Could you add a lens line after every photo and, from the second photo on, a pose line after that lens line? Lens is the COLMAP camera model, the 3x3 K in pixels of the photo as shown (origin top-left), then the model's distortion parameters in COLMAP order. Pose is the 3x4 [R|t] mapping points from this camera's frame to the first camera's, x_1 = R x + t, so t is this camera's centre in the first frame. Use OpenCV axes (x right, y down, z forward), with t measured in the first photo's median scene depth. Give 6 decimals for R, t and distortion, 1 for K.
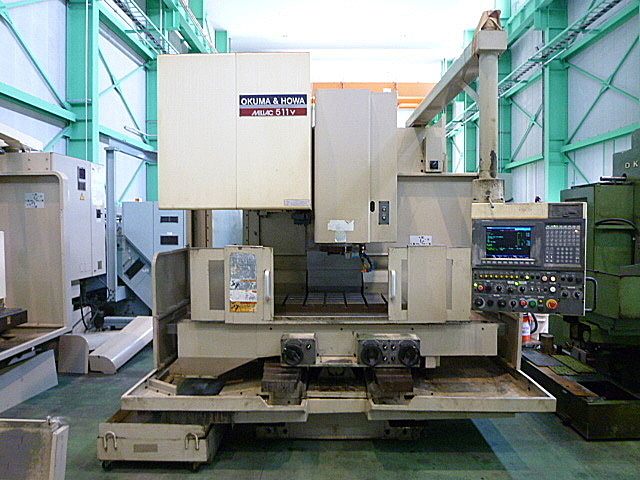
lens RADIAL K [[476.5, 0, 320.0], [0, 476.5, 240.0], [0, 0, 1]] dist [-0.054602, 0.003372]
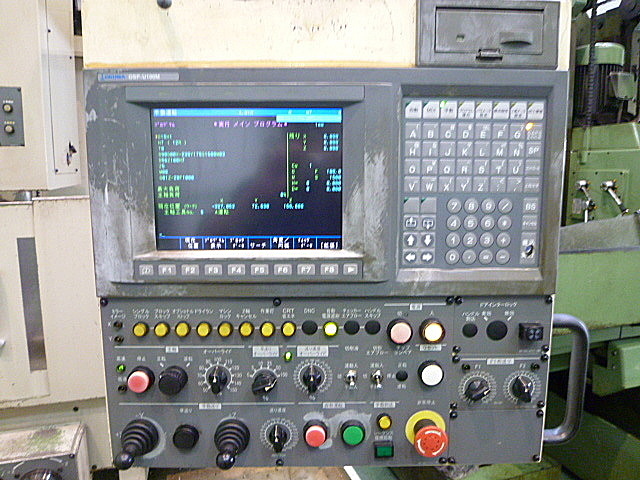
lens RADIAL K [[476.5, 0, 320.0], [0, 476.5, 240.0], [0, 0, 1]] dist [-0.054602, 0.003372]
pose [[0.944726, -0.046364, 0.324565, 0.361575], [0.011284, 0.993962, 0.109140, 0.009963], [-0.327666, -0.099445, 0.939546, 0.787895]]
